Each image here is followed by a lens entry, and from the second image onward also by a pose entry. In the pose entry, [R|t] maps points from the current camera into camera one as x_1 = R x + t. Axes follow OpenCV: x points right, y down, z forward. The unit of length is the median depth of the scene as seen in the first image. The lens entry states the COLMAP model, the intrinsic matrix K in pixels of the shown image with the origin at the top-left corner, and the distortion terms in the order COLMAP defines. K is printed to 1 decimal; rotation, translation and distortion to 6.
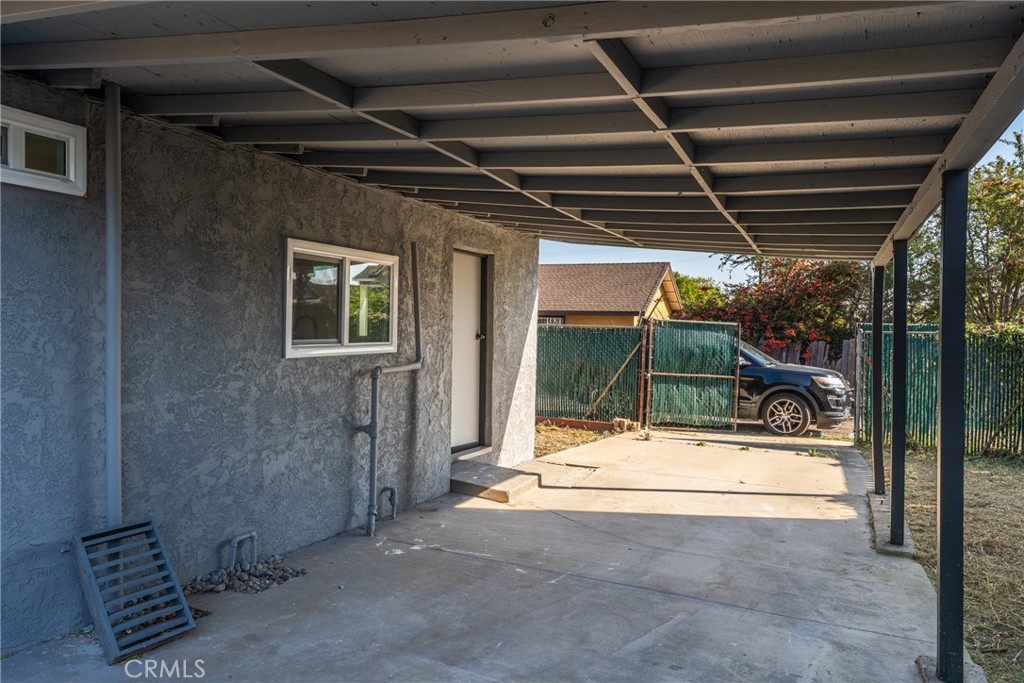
lens RADIAL K [[710.8, 0, 512.0], [0, 710.8, 339.7], [0, 0, 1]] dist [0.008871, 0.000684]
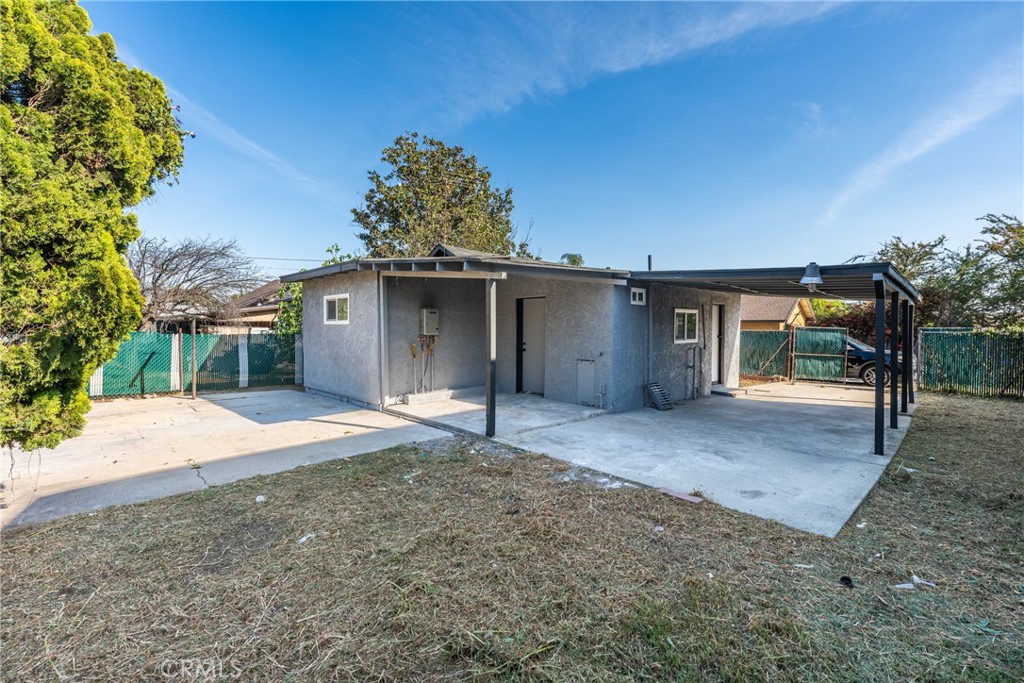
lens RADIAL K [[447.9, 0, 511.4], [0, 447.9, 343.9], [0, 0, 1]] dist [-0.000915, -0.000015]
pose [[0.935426, -0.002970, -0.353509, -0.105163], [0.007591, 0.999903, 0.011686, -0.001456], [0.353440, -0.013615, 0.935358, -0.465487]]
